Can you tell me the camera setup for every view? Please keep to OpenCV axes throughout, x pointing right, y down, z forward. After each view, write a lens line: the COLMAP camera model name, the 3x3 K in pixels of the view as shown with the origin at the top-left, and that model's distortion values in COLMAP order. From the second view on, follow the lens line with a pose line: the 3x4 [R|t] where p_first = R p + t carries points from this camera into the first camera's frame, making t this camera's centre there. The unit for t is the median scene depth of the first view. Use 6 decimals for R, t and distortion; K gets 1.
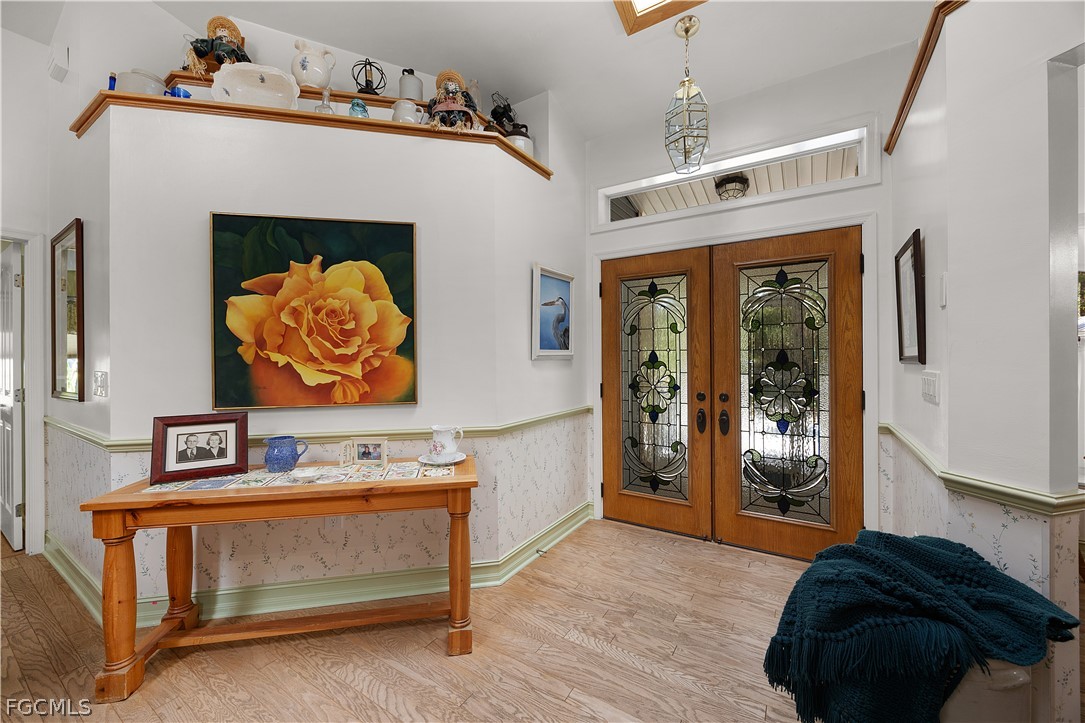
lens RADIAL K [[424.9, 0, 540.7], [0, 424.9, 355.7], [0, 0, 1]] dist [-0.003578, 0.000146]
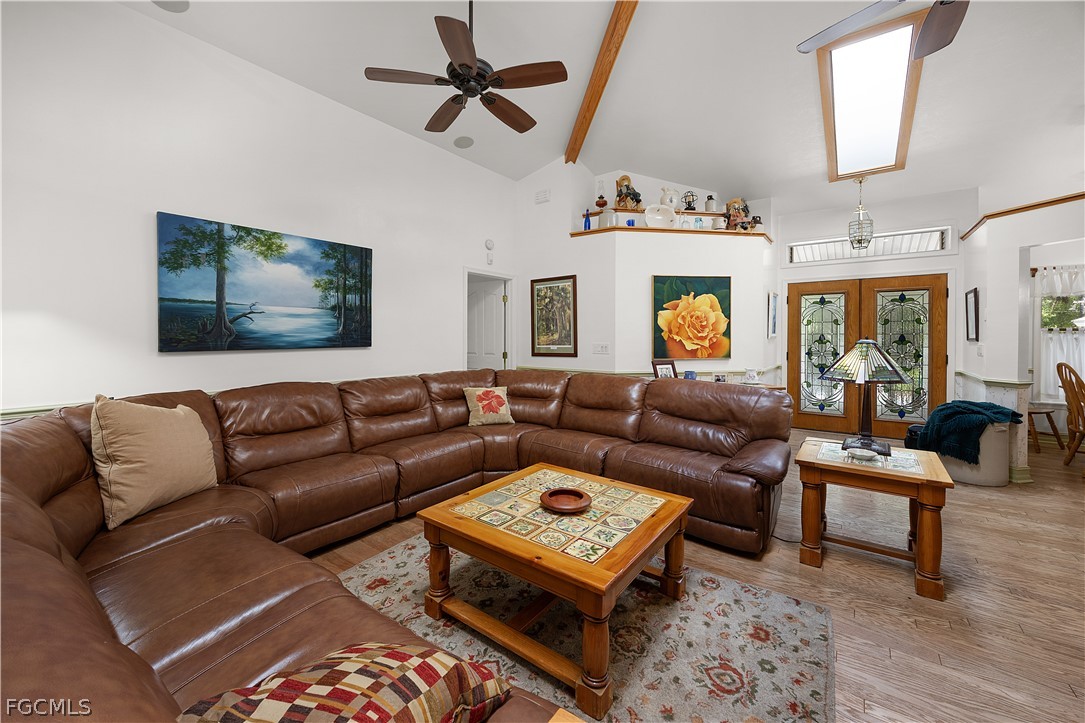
lens RADIAL K [[424.9, 0, 545.6], [0, 424.9, 338.9], [0, 0, 1]] dist [-0.003578, 0.000146]
pose [[0.997394, 0.004839, -0.071986, -1.095908], [-0.004041, 0.999929, 0.011225, -0.009969], [0.072035, -0.010904, 0.997342, -1.257510]]
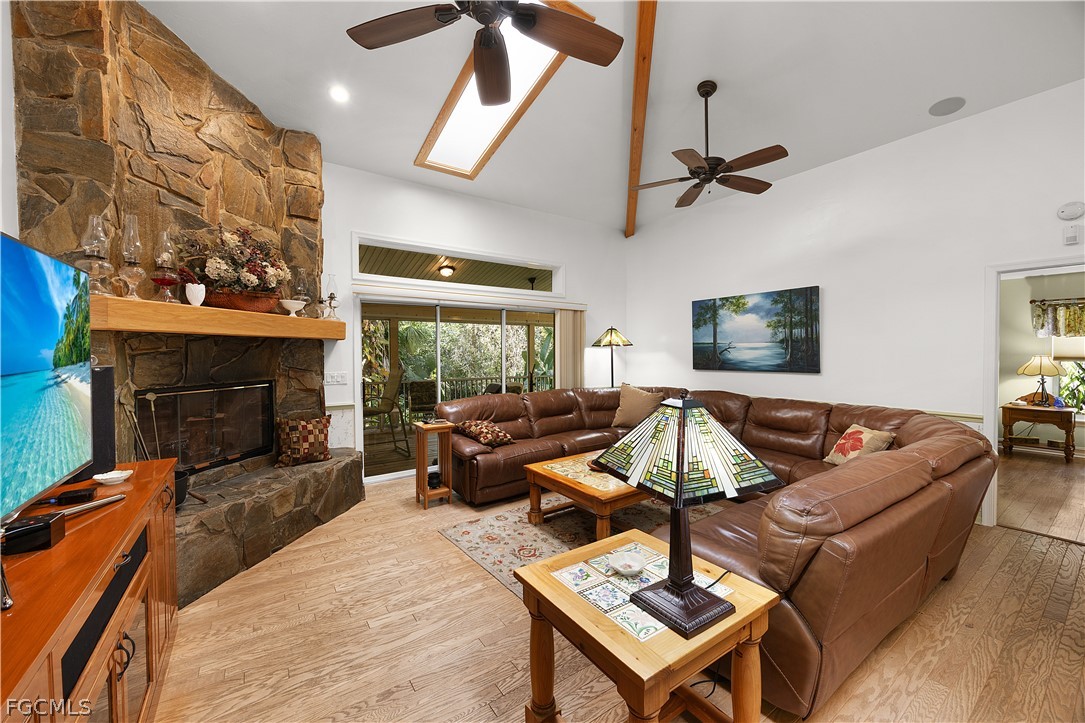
lens RADIAL K [[424.9, 0, 544.5], [0, 424.9, 360.0], [0, 0, 1]] dist [-0.003578, 0.000146]
pose [[-0.394673, 0.021455, -0.918571, 2.358268], [0.008319, 0.999770, 0.019777, -0.140916], [0.918784, 0.000164, -0.394761, 1.855377]]
